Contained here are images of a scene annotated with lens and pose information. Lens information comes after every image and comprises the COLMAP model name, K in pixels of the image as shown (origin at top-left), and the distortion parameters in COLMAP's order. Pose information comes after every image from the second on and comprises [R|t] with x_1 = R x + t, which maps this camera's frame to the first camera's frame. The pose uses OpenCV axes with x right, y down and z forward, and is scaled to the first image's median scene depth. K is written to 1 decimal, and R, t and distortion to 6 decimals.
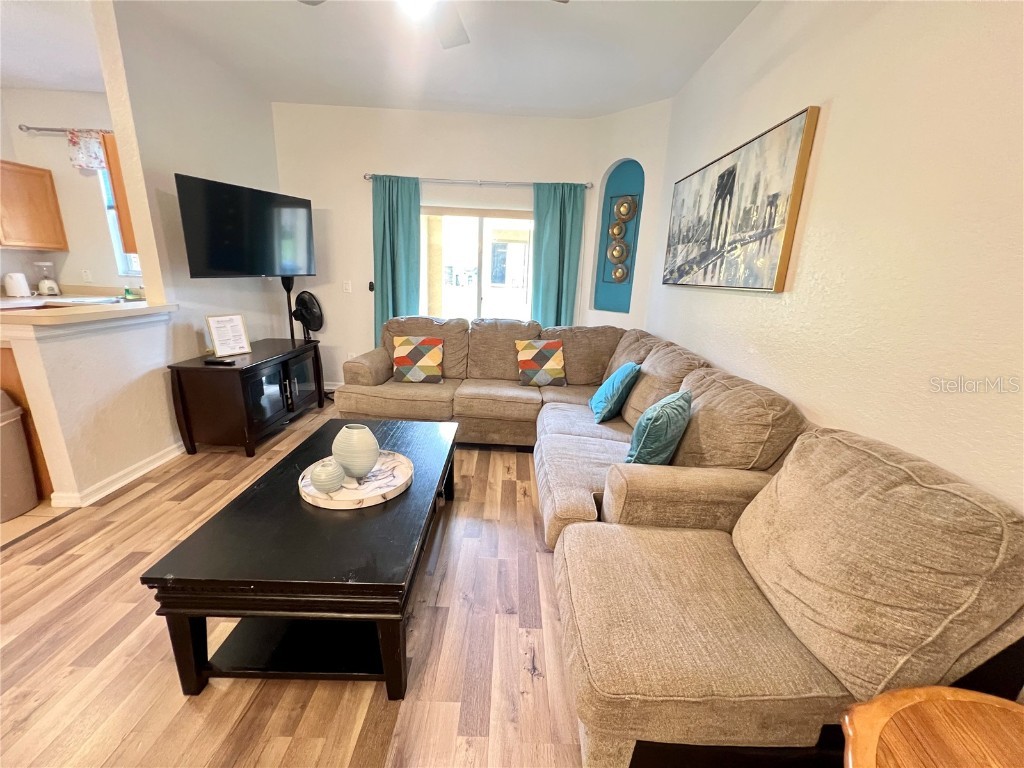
lens RADIAL K [[411.5, 0, 514.0], [0, 411.5, 386.3], [0, 0, 1]] dist [-0.002702, 0.000494]
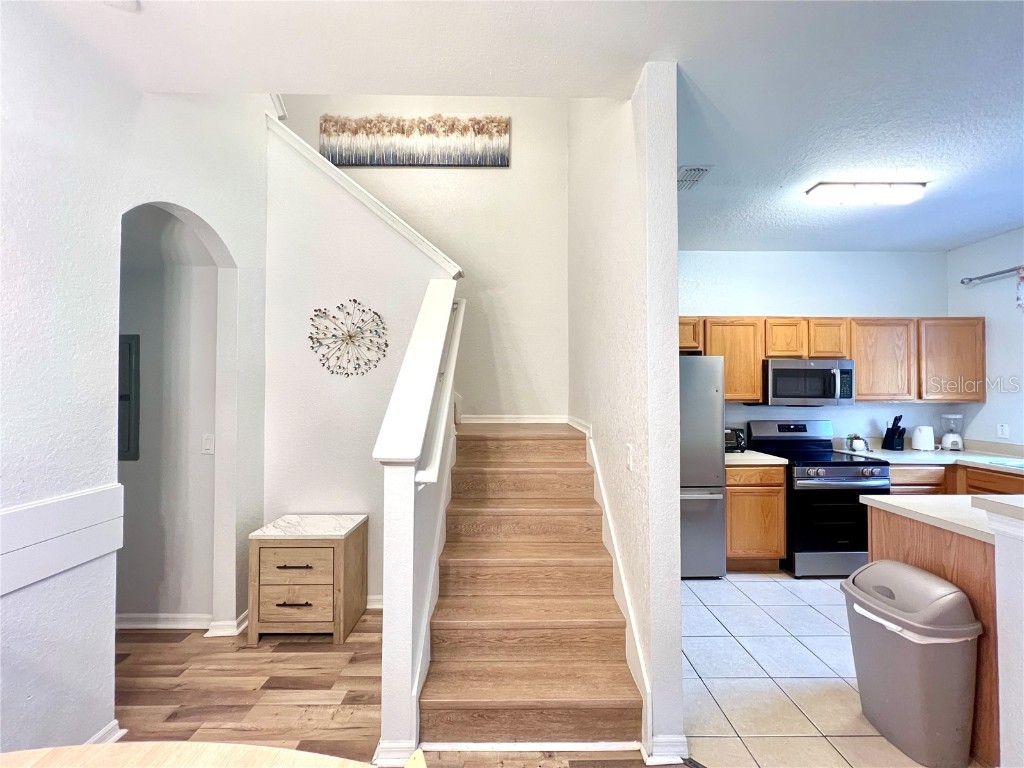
lens RADIAL K [[412.5, 0, 513.9], [0, 412.5, 385.2], [0, 0, 1]] dist [-0.001603, -0.000216]
pose [[0.007588, -0.062877, -0.997992, -0.274088], [-0.268977, 0.961110, -0.062598, -0.052569], [0.963117, 0.268912, -0.009619, 0.056492]]
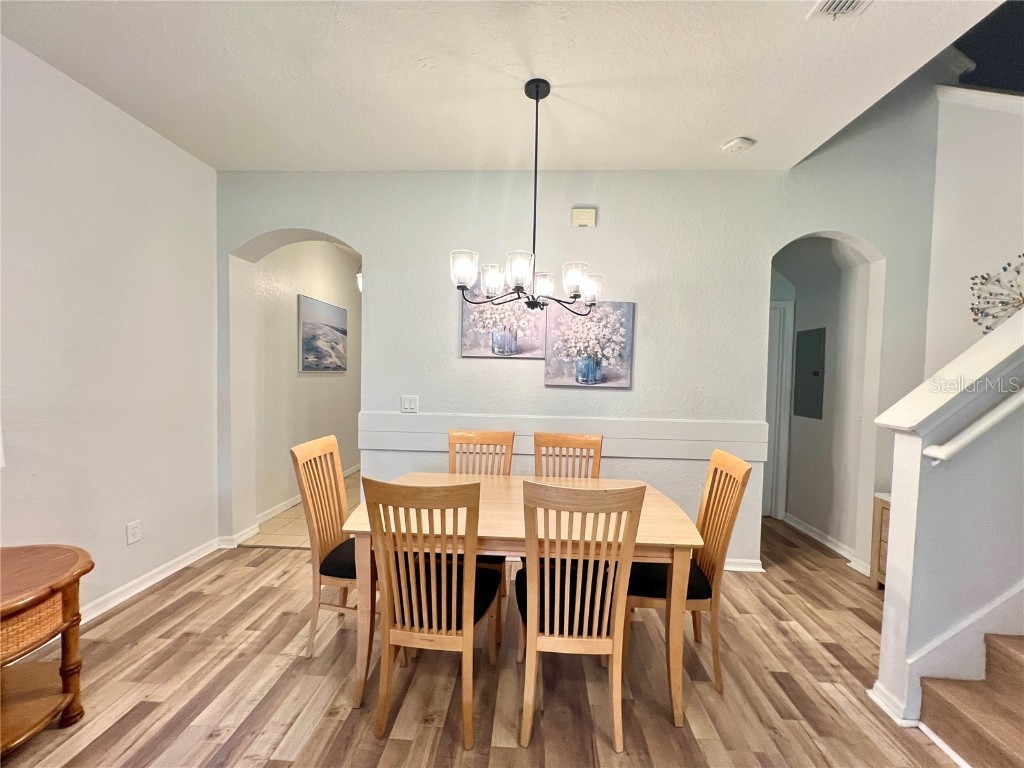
lens RADIAL K [[411.5, 0, 514.1], [0, 411.5, 386.8], [0, 0, 1]] dist [-0.002702, 0.000494]
pose [[-0.996538, -0.066758, 0.049550, -0.314884], [-0.048490, 0.950847, 0.305842, -0.135591], [-0.067532, 0.302381, -0.950792, 0.416923]]
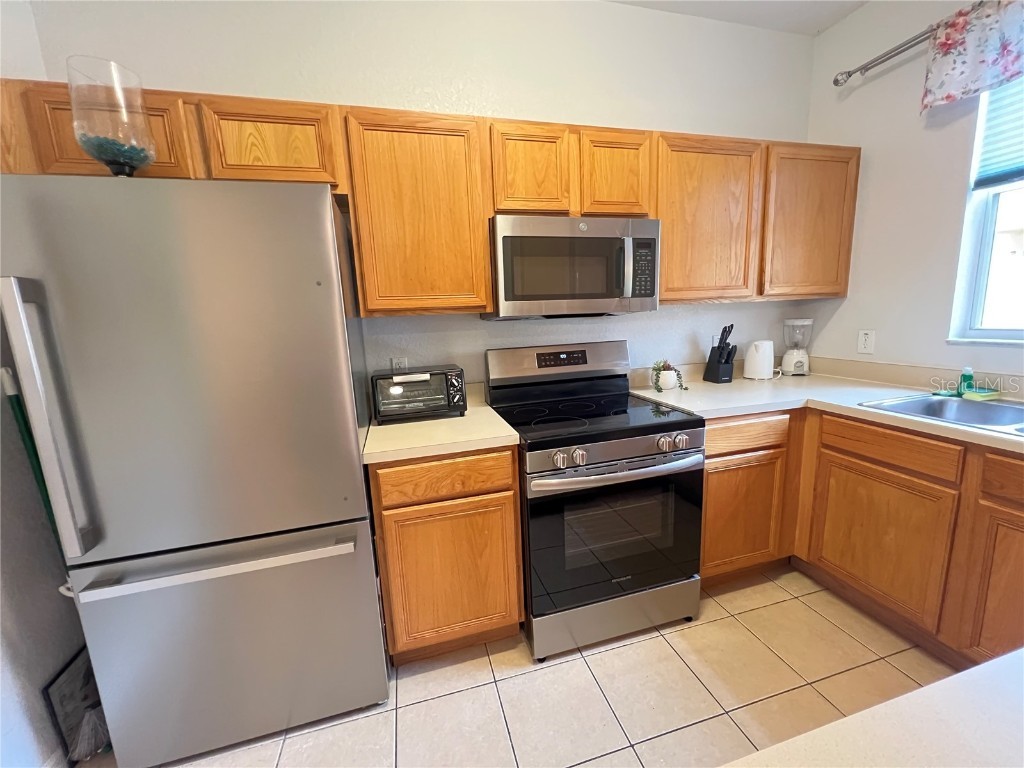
lens RADIAL K [[411.5, 0, 515.1], [0, 411.5, 385.2], [0, 0, 1]] dist [-0.002702, 0.000494]
pose [[0.265192, 0.107349, -0.958201, -0.805125], [-0.204654, 0.977406, 0.052860, -0.187677], [0.942226, 0.182082, 0.281170, 0.555101]]
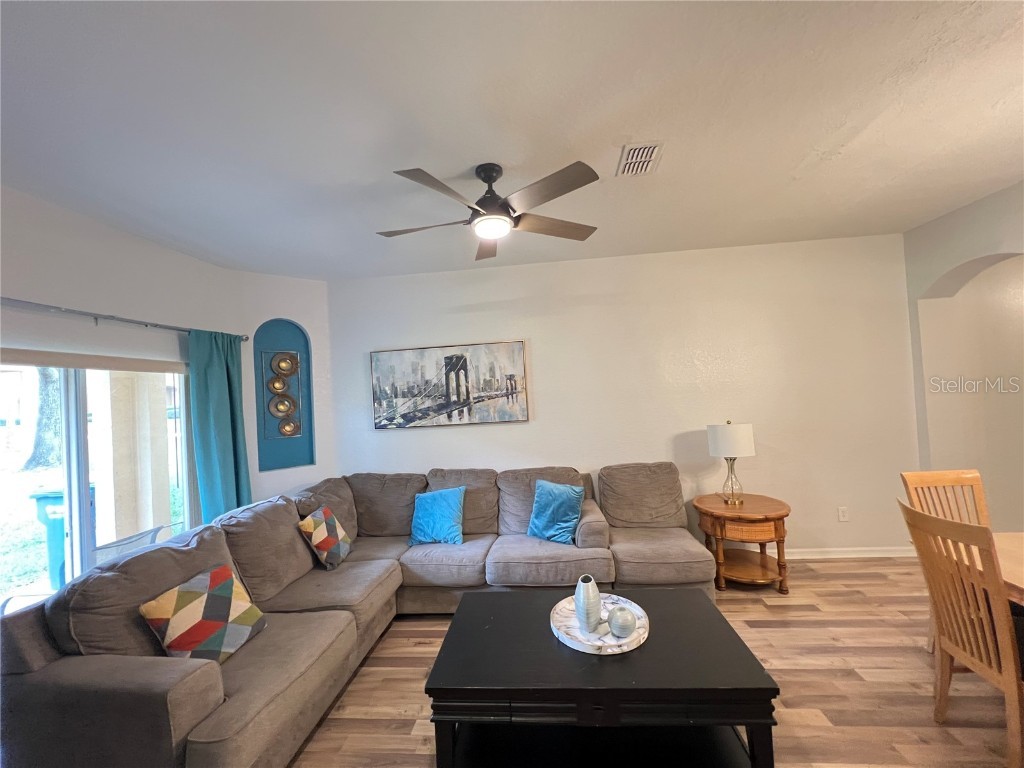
lens RADIAL K [[411.5, 0, 513.8], [0, 411.5, 384.3], [0, 0, 1]] dist [-0.002702, 0.000494]
pose [[0.086995, -0.026082, 0.995867, -0.738528], [0.323091, 0.946362, -0.003439, -0.226488], [-0.942361, 0.322054, 0.090755, 0.450466]]
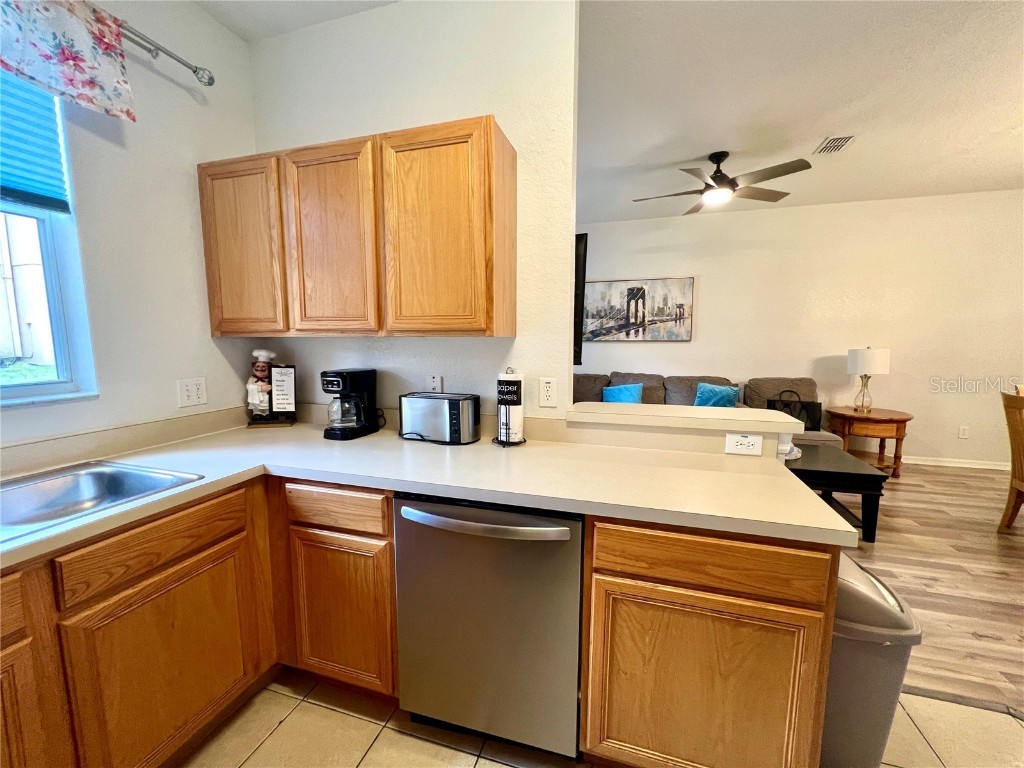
lens RADIAL K [[411.5, 0, 515.4], [0, 411.5, 385.3], [0, 0, 1]] dist [-0.002702, 0.000494]
pose [[0.291411, -0.152214, 0.944410, -1.188908], [0.268687, 0.960540, 0.071906, -0.242684], [-0.918089, 0.232796, 0.320810, 0.680464]]
